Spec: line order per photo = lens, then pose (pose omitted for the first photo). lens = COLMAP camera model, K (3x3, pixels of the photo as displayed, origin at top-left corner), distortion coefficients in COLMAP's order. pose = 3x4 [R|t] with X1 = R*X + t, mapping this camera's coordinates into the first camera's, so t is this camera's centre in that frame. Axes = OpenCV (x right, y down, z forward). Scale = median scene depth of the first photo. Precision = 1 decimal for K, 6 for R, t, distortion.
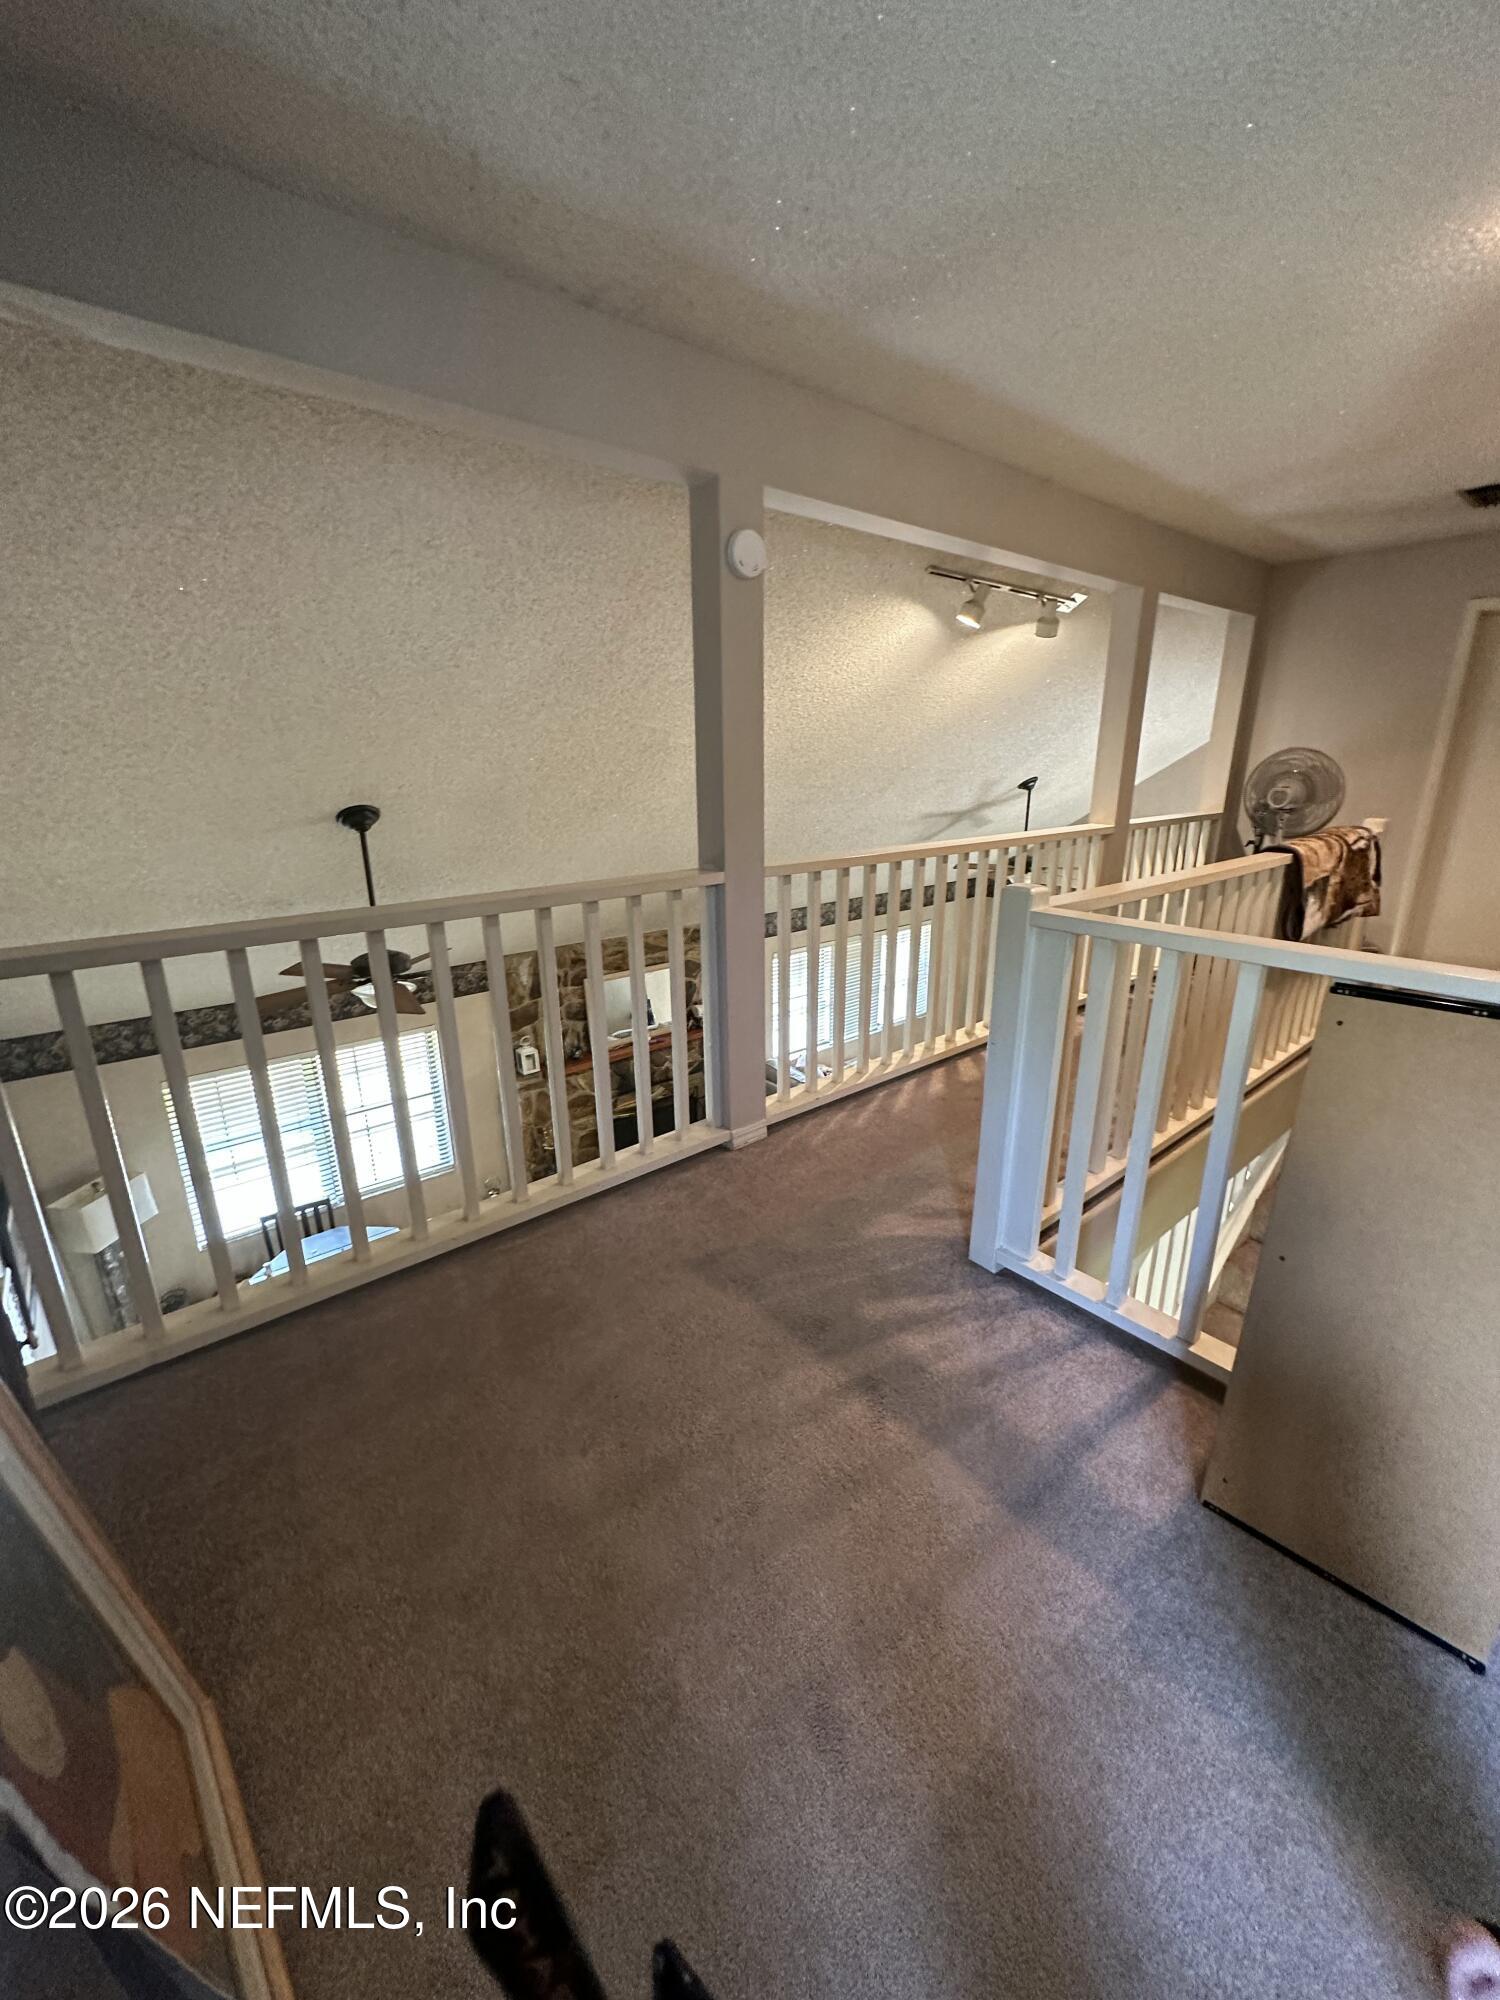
lens RADIAL K [[808.9, 0, 750.0], [0, 808.9, 1000.0], [0, 0, 1]] dist [-0.001102, -0.000222]
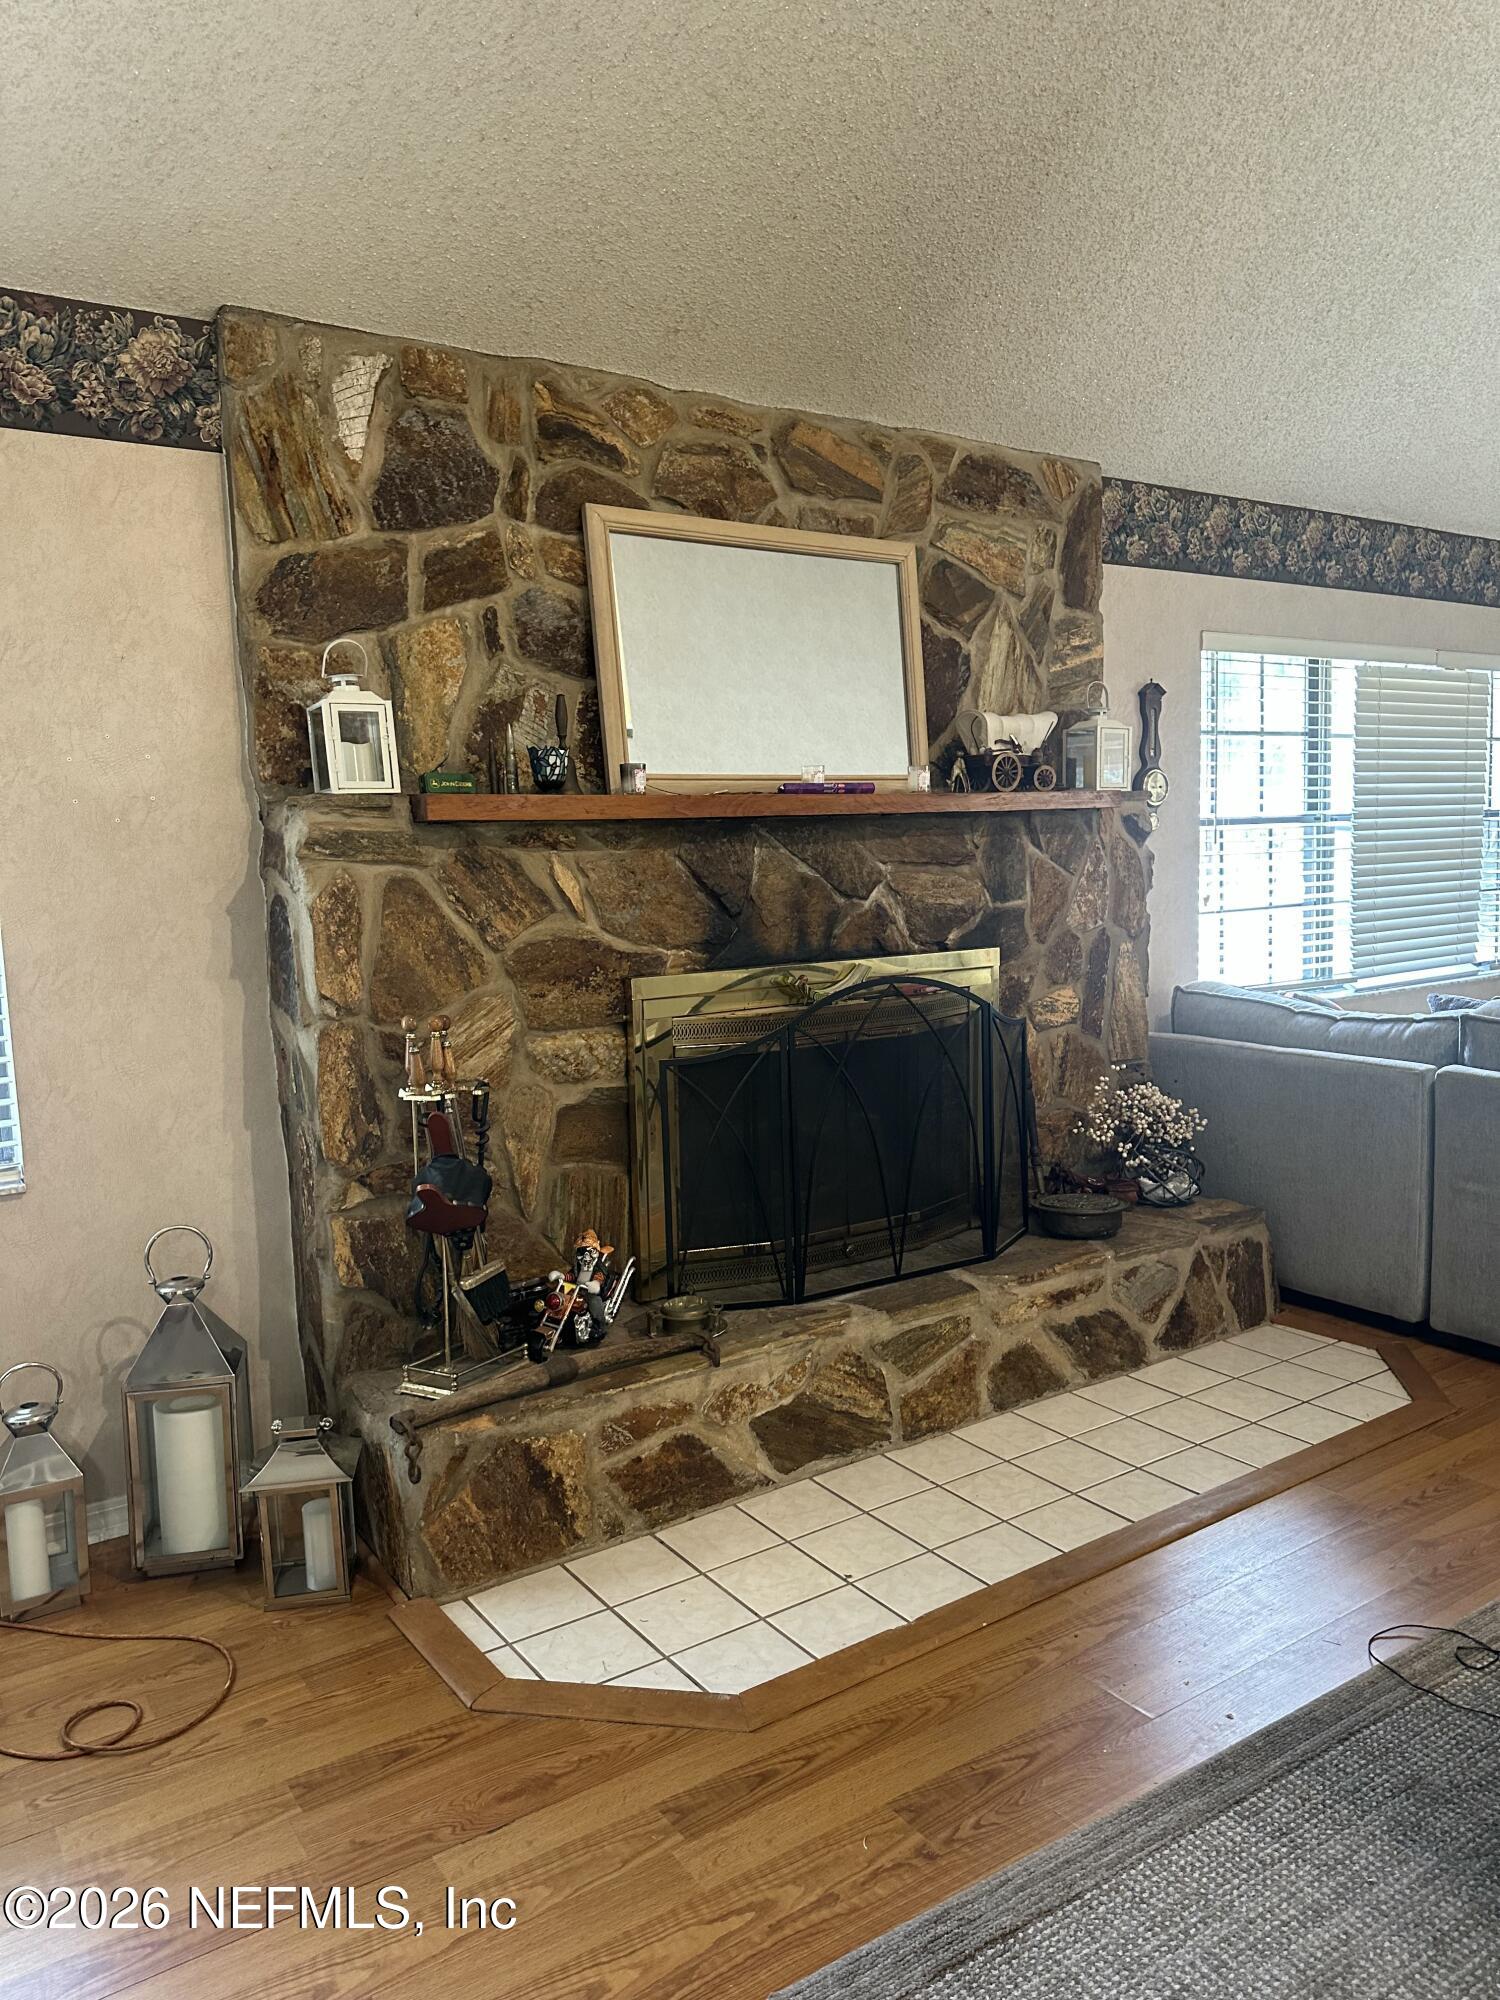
lens RADIAL K [[1399.6, 0, 752.4], [0, 1399.6, 1010.8], [0, 0, 1]] dist [0.165082, -0.337612]
pose [[0.993426, -0.011395, -0.113907, -0.103415], [-0.008415, 0.985072, -0.171935, 0.227184], [0.114165, 0.171763, 0.978501, 0.598448]]
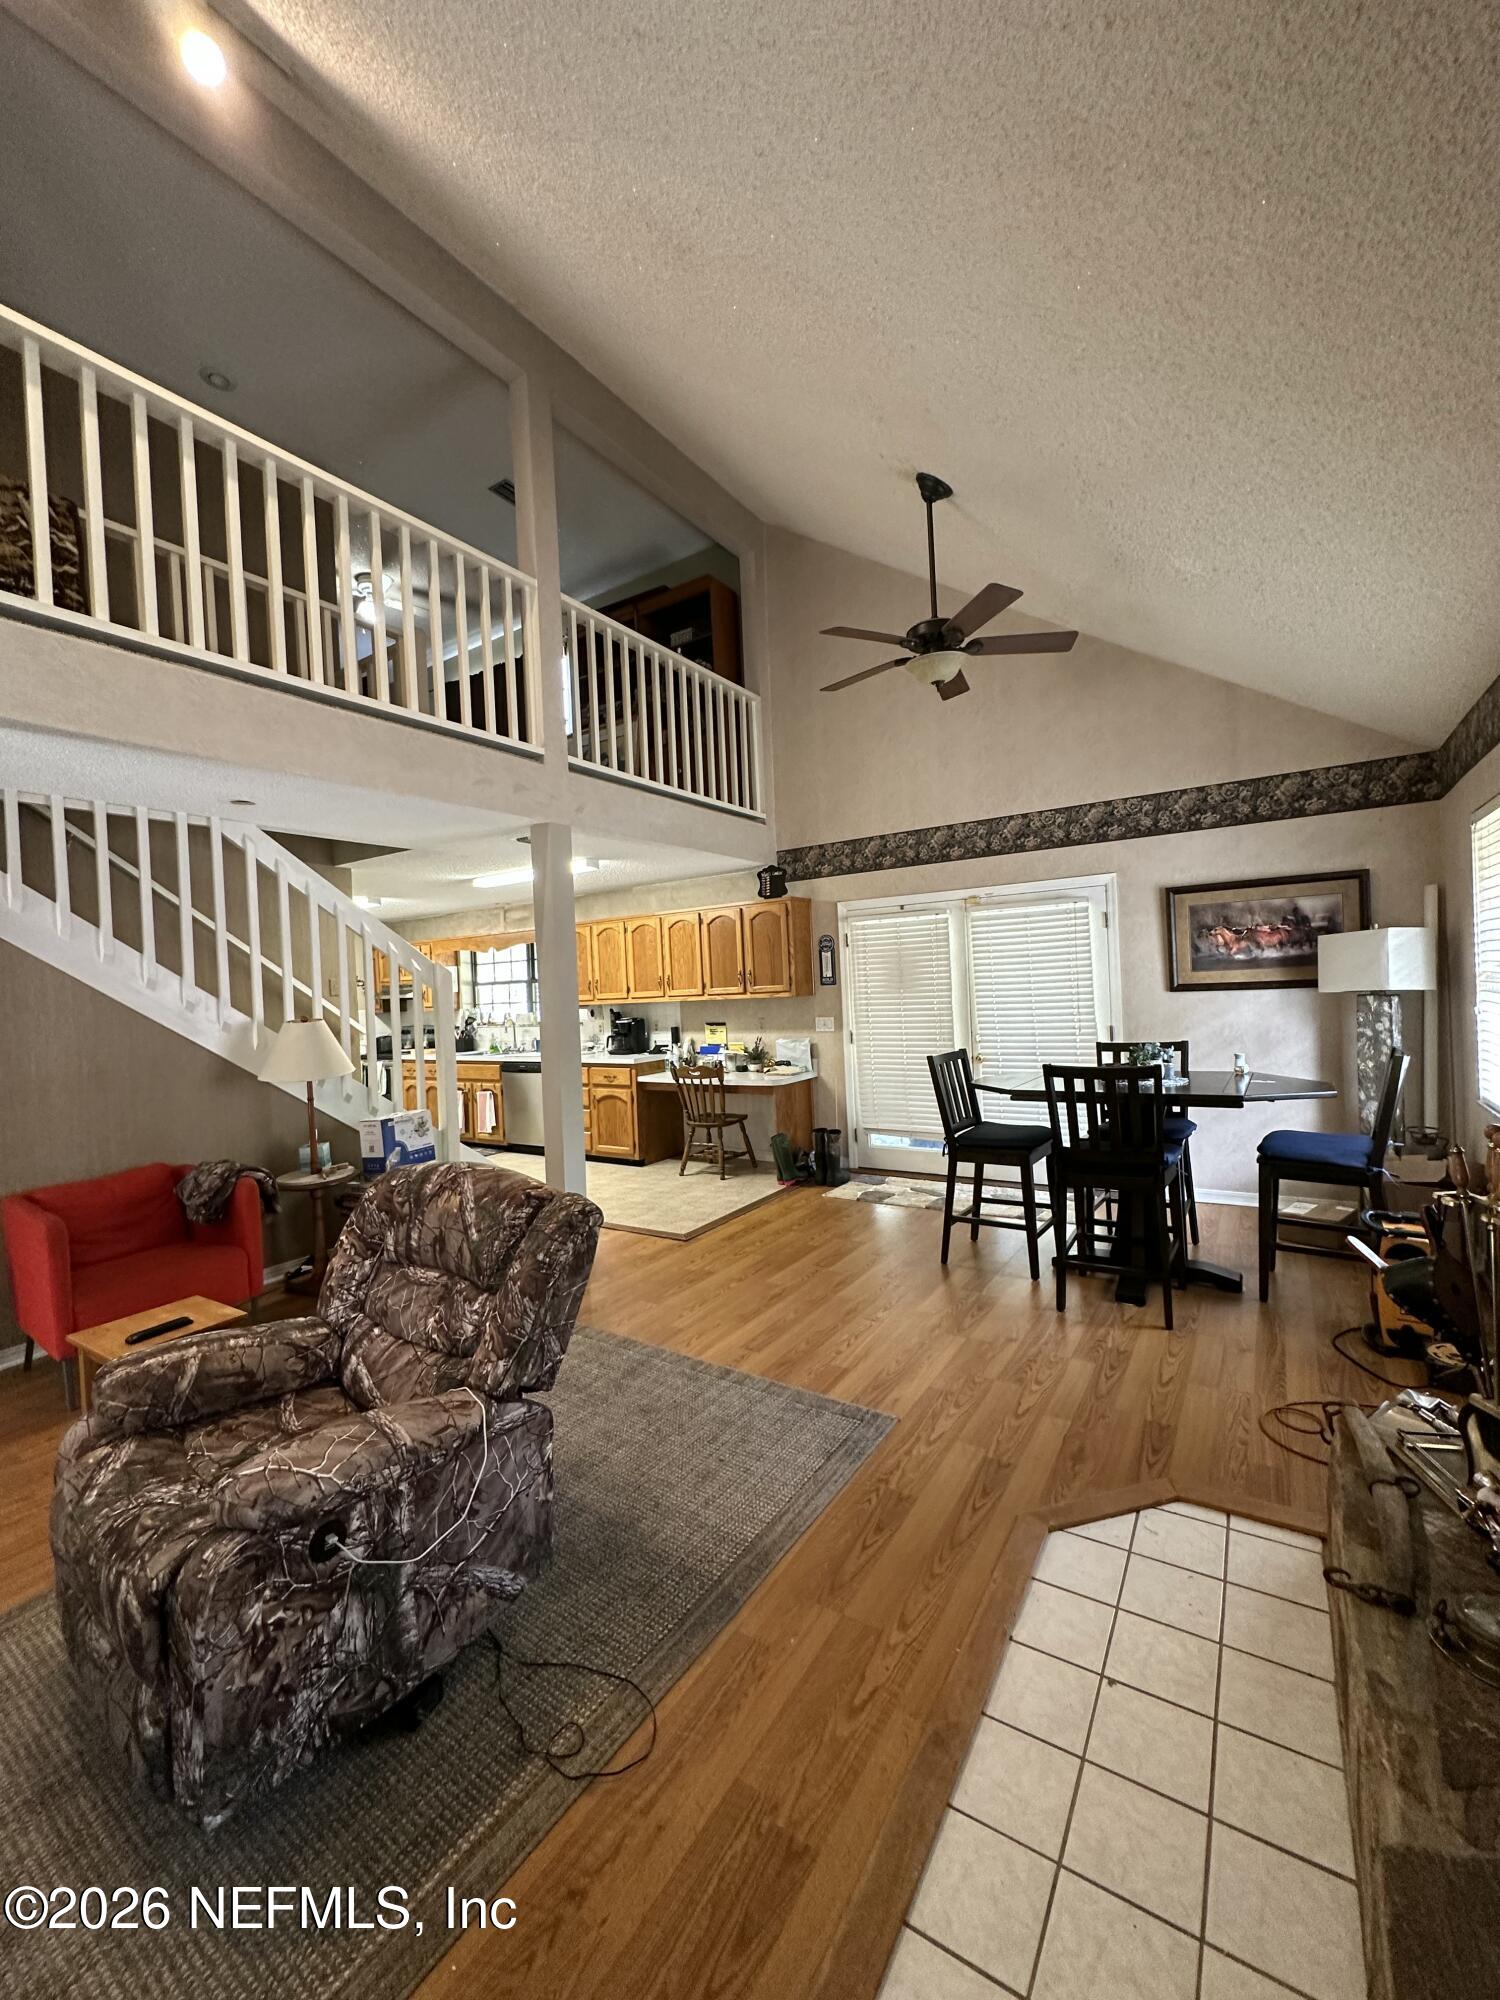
lens RADIAL K [[808.9, 0, 750.0], [0, 808.9, 1000.0], [0, 0, 1]] dist [-0.001102, -0.000222]
pose [[-0.958940, 0.054098, -0.278400, 0.034090], [-0.031832, 0.954905, 0.295199, 0.053861], [0.281816, 0.291940, -0.913975, 1.151228]]
